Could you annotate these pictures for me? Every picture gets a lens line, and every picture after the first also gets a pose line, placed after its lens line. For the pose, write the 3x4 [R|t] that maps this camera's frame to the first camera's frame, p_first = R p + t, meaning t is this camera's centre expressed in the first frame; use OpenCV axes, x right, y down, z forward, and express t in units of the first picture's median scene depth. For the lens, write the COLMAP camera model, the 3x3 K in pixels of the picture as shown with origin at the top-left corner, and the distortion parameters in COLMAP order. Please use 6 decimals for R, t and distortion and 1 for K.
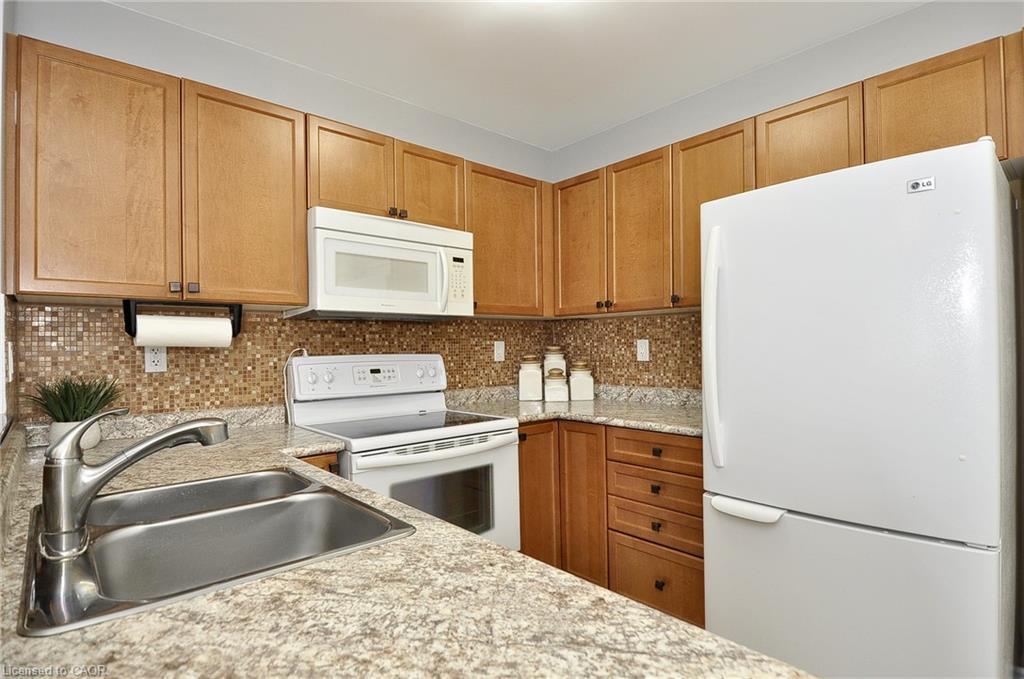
lens RADIAL K [[530.2, 0, 522.2], [0, 530.2, 346.3], [0, 0, 1]] dist [-0.000863, -0.013752]
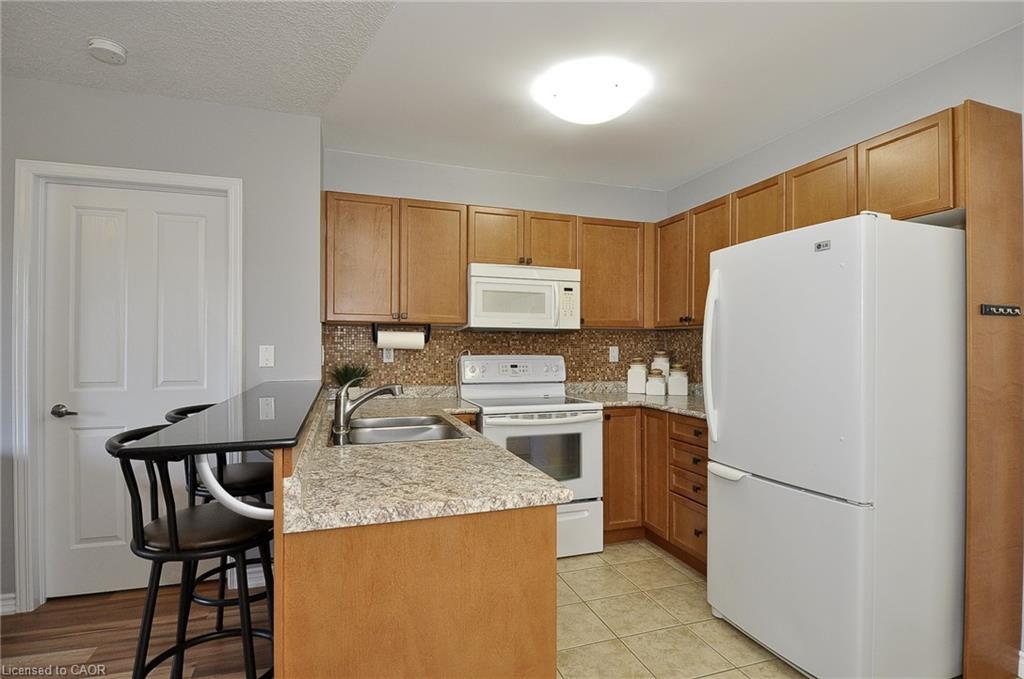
lens RADIAL K [[530.2, 0, 518.6], [0, 530.2, 344.6], [0, 0, 1]] dist [-0.000863, -0.013752]
pose [[0.916970, 0.015209, -0.398667, 0.363779], [-0.015109, 0.999880, 0.003392, -0.020967], [0.398671, 0.002913, 0.917089, -0.396735]]
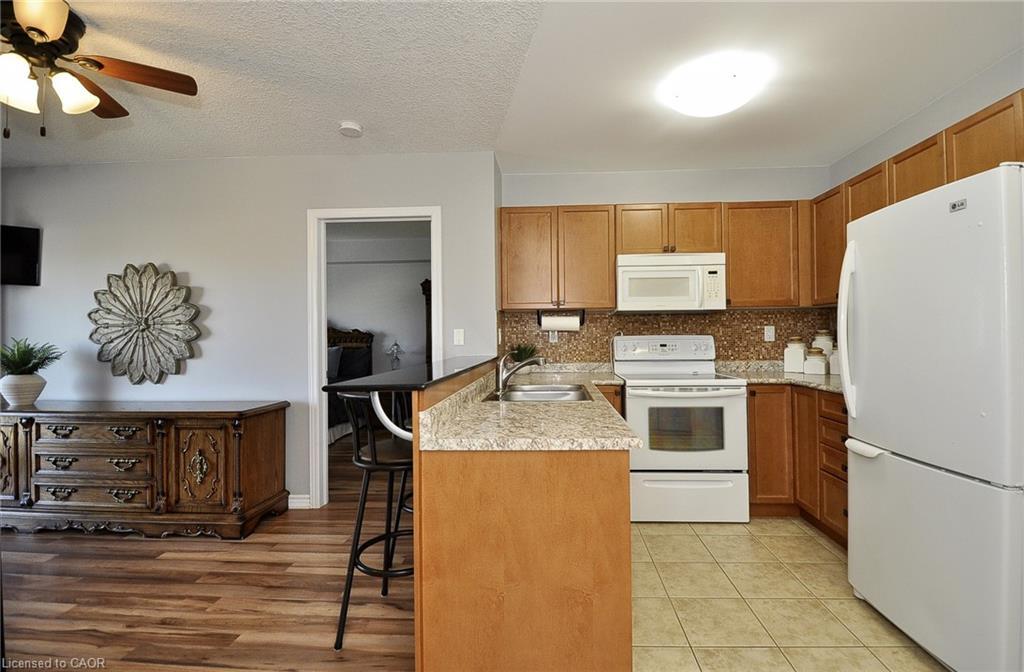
lens RADIAL K [[475.8, 0, 517.9], [0, 475.8, 333.6], [0, 0, 1]] dist [-0.009798, -0.009051]
pose [[0.689387, 0.002054, -0.724390, 0.531049], [0.002821, 0.999981, 0.005519, 0.001575], [0.724388, -0.005848, 0.689368, -0.373090]]
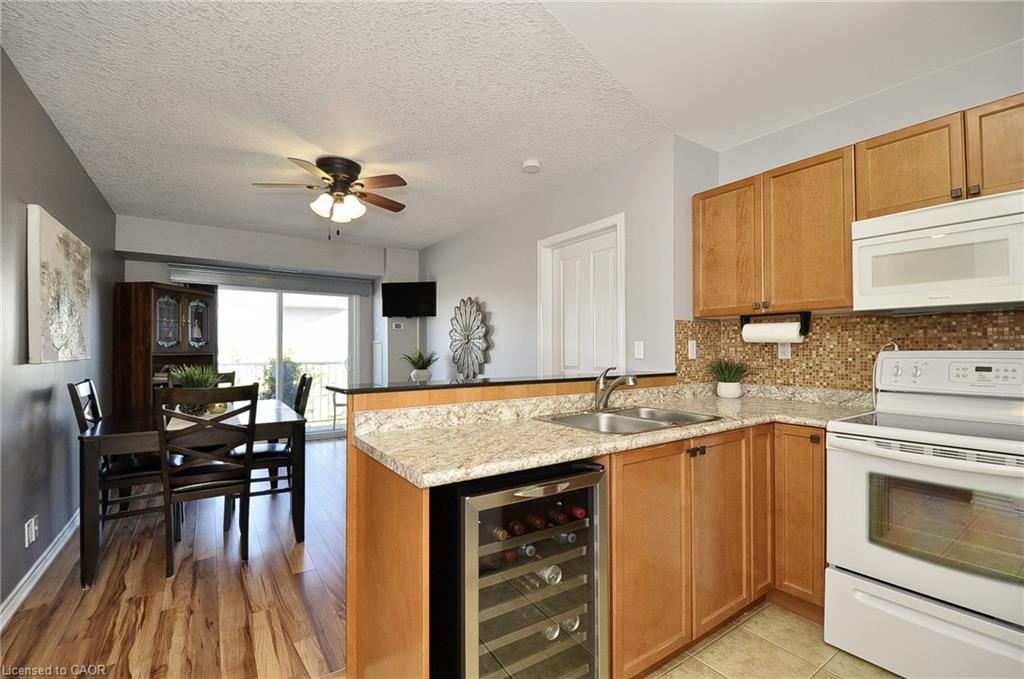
lens RADIAL K [[441.3, 0, 495.4], [0, 441.3, 345.5], [0, 0, 1]] dist [-0.015928, -0.001004]
pose [[-0.182778, 0.006859, -0.983130, 0.651119], [0.007960, 0.999953, 0.005496, -0.003506], [0.983122, -0.006822, -0.182824, 0.367688]]
